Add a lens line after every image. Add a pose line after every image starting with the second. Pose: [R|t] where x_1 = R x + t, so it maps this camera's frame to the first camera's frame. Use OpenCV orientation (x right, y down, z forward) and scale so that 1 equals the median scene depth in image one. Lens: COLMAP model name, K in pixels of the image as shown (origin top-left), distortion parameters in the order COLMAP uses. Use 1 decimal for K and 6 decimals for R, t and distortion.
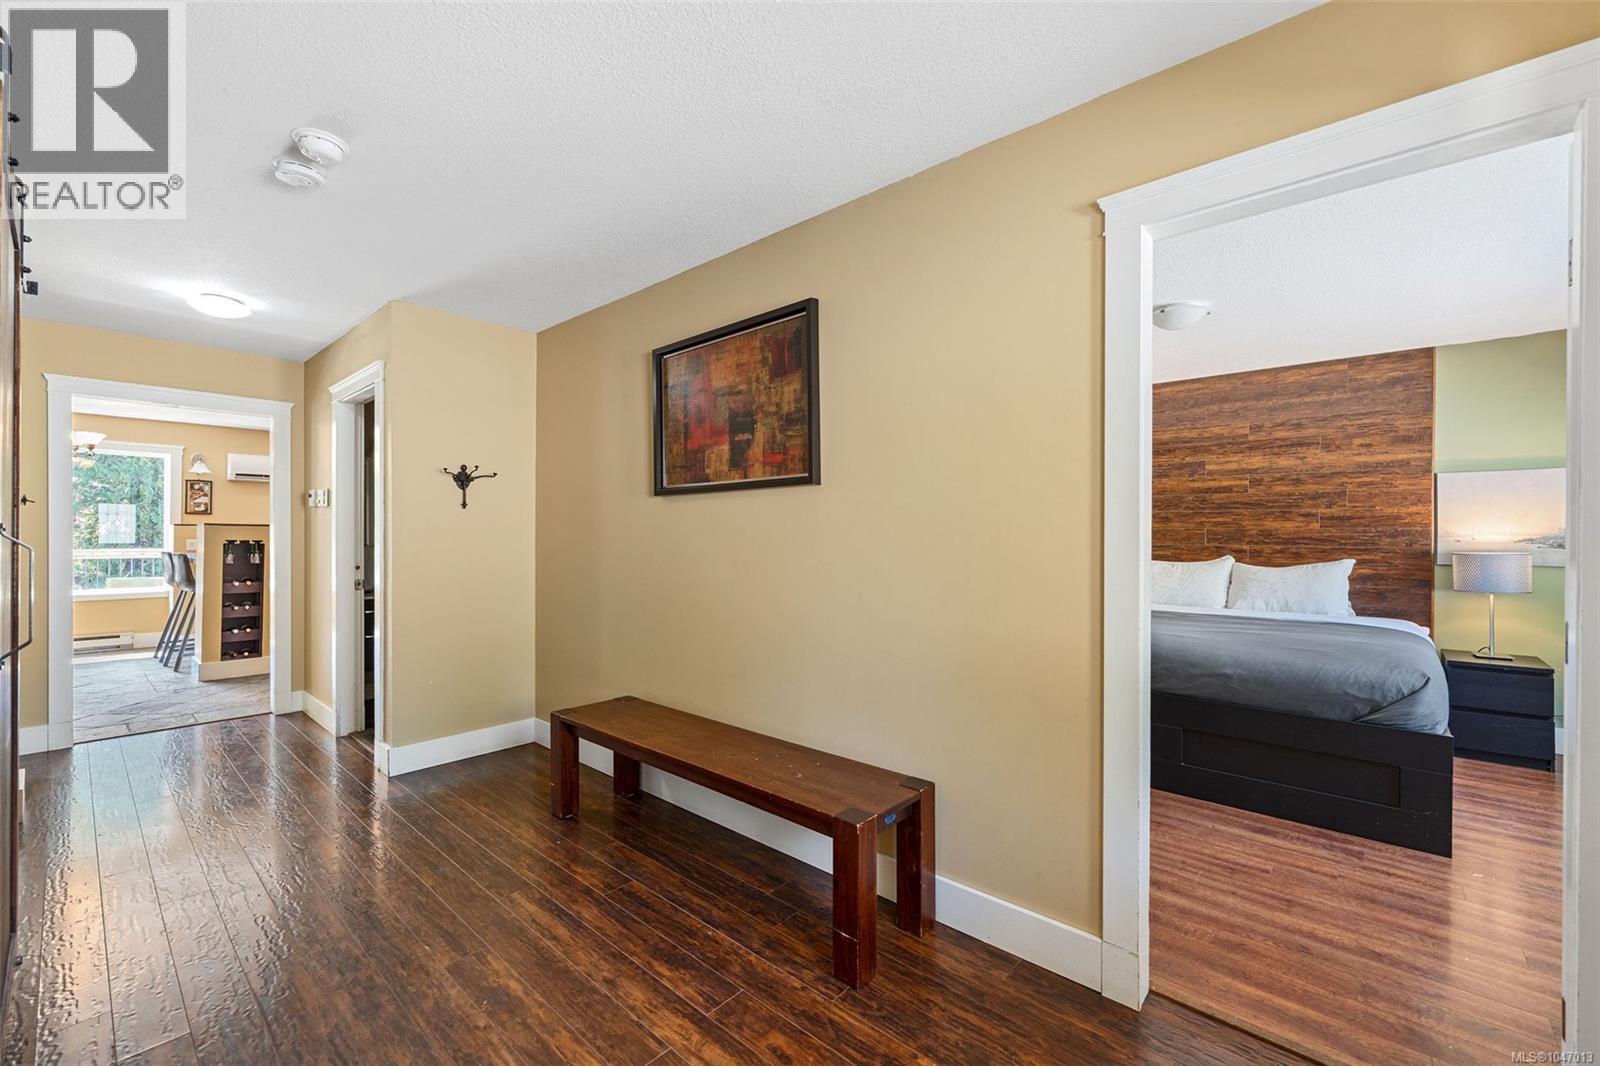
lens RADIAL K [[660.1, 0, 803.3], [0, 660.1, 534.9], [0, 0, 1]] dist [0.001030, -0.000005]
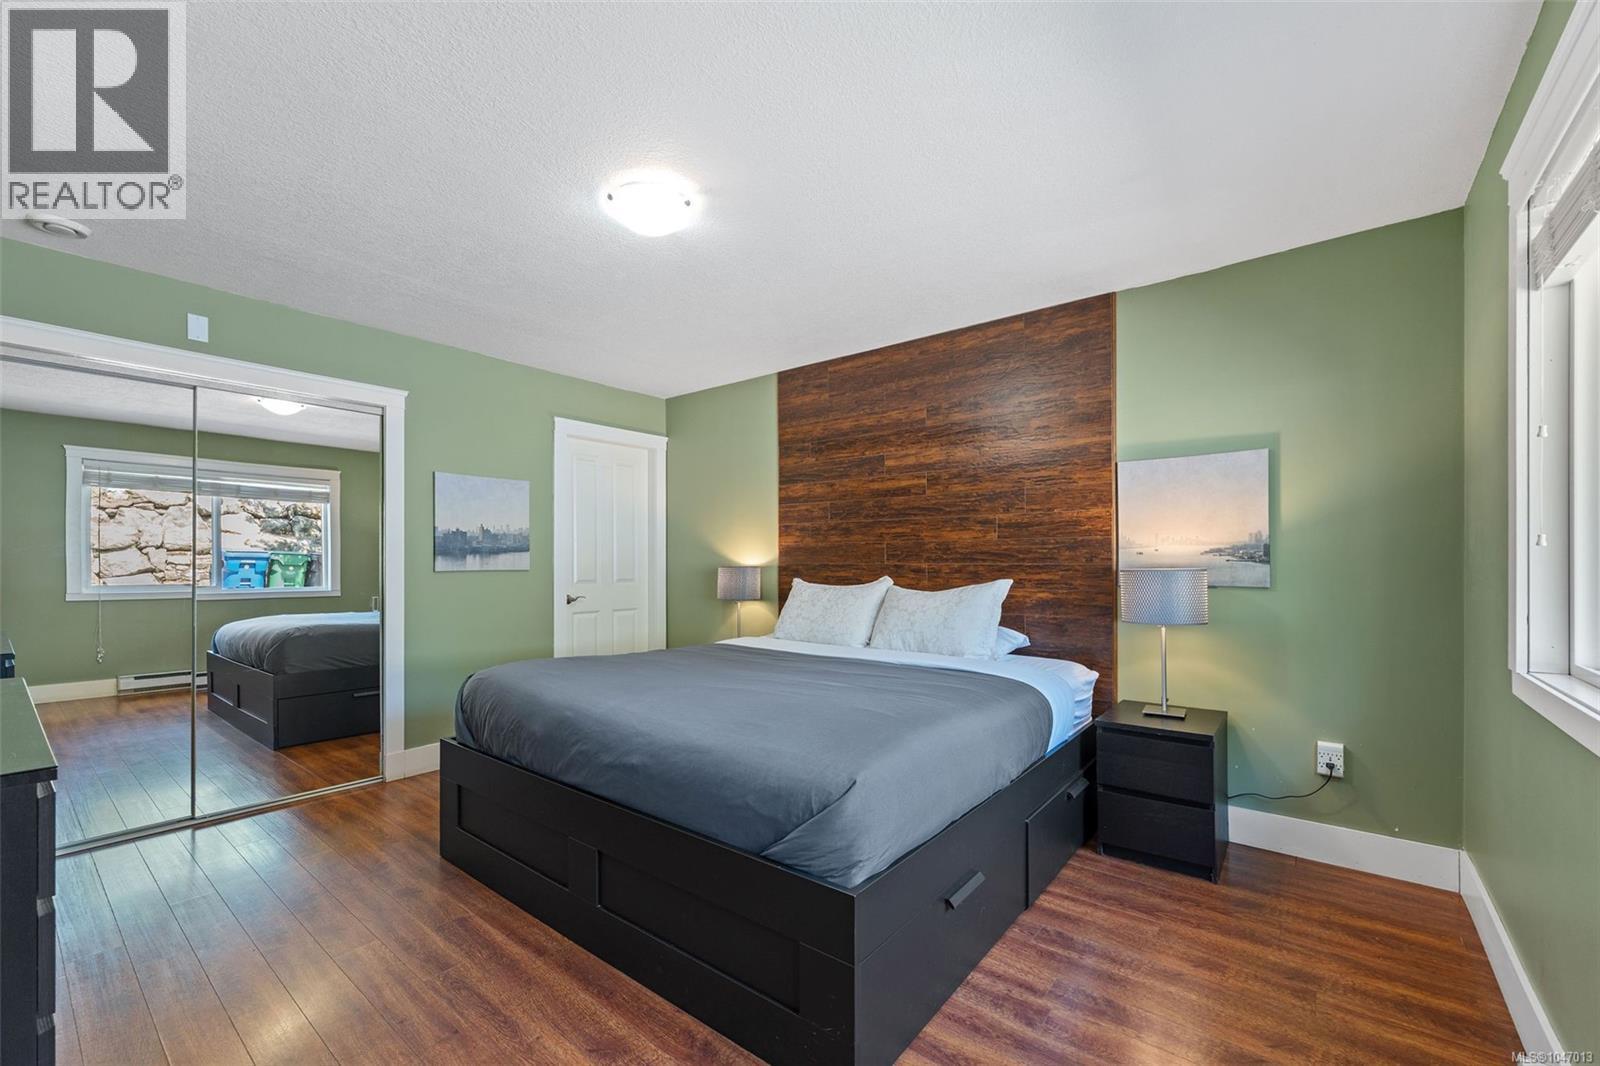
lens RADIAL K [[660.1, 0, 812.9], [0, 660.1, 557.8], [0, 0, 1]] dist [0.001030, -0.000005]
pose [[0.998925, -0.009693, 0.045339, 0.544391], [0.009968, 0.999933, -0.005857, 0.013695], [-0.045279, 0.006303, 0.998954, 0.257551]]
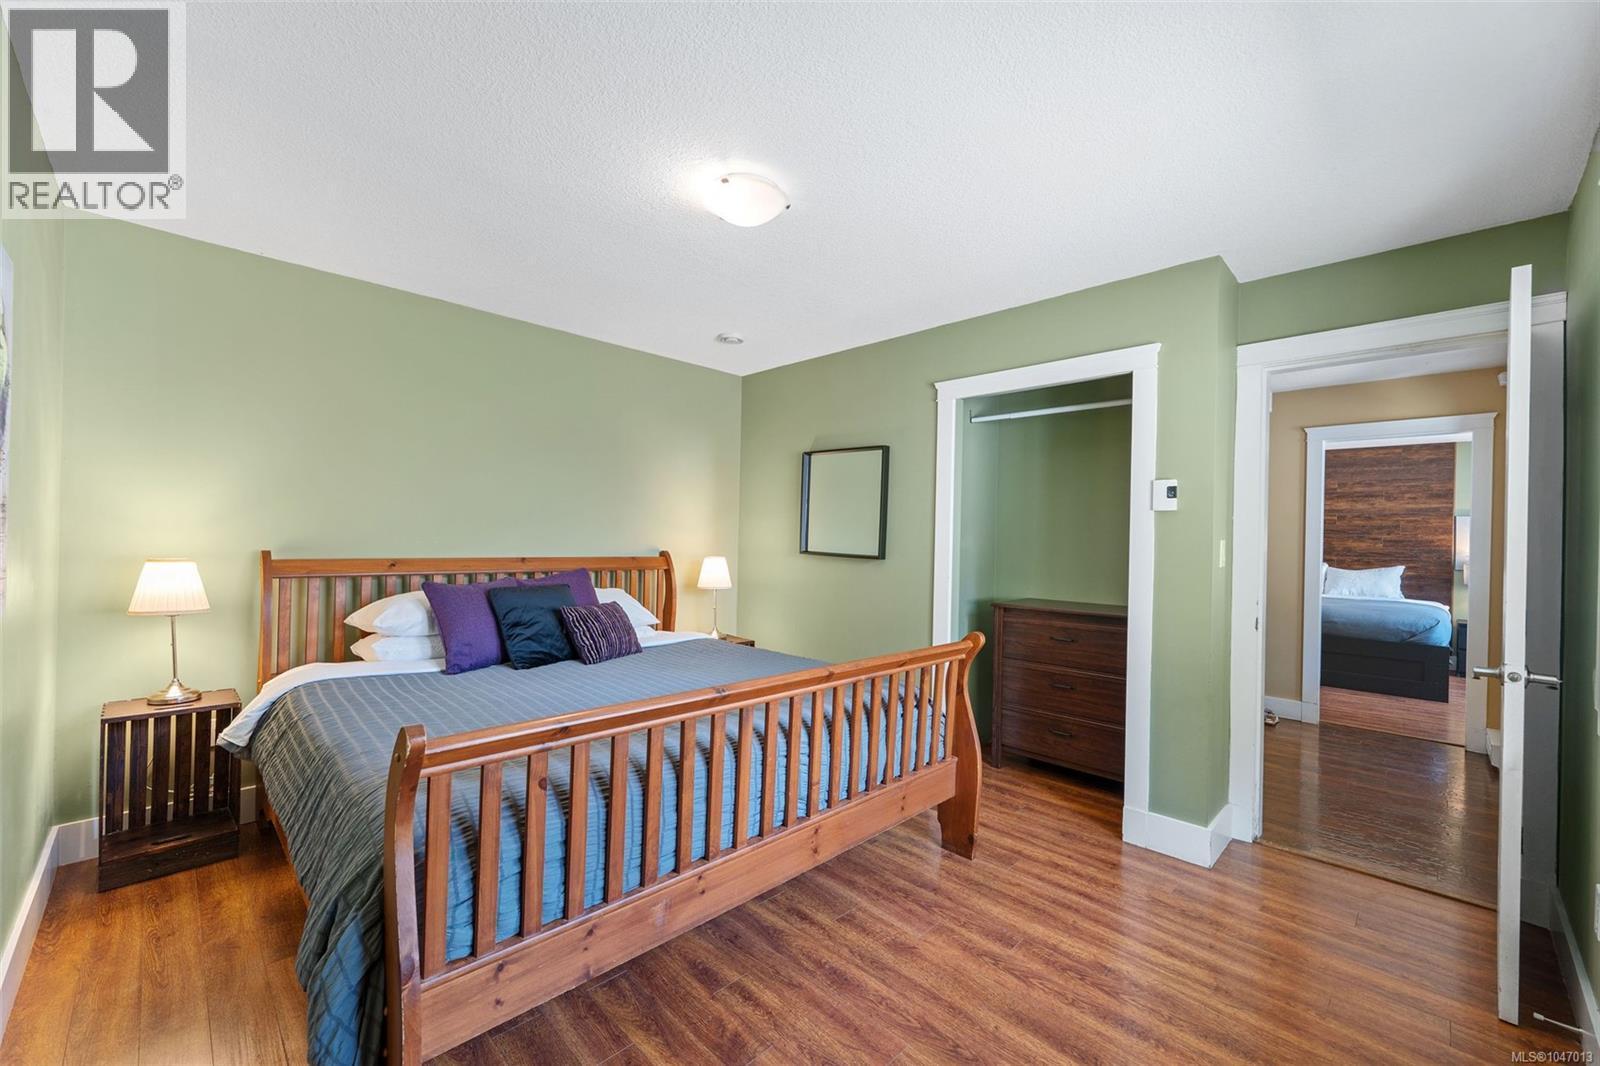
lens RADIAL K [[660.1, 0, 792.5], [0, 660.1, 541.1], [0, 0, 1]] dist [0.001030, -0.000005]
pose [[0.998365, 0.014352, -0.055325, -0.609330], [-0.014333, 0.999897, 0.000743, -0.005572], [0.055330, 0.000051, 0.998468, -0.741910]]
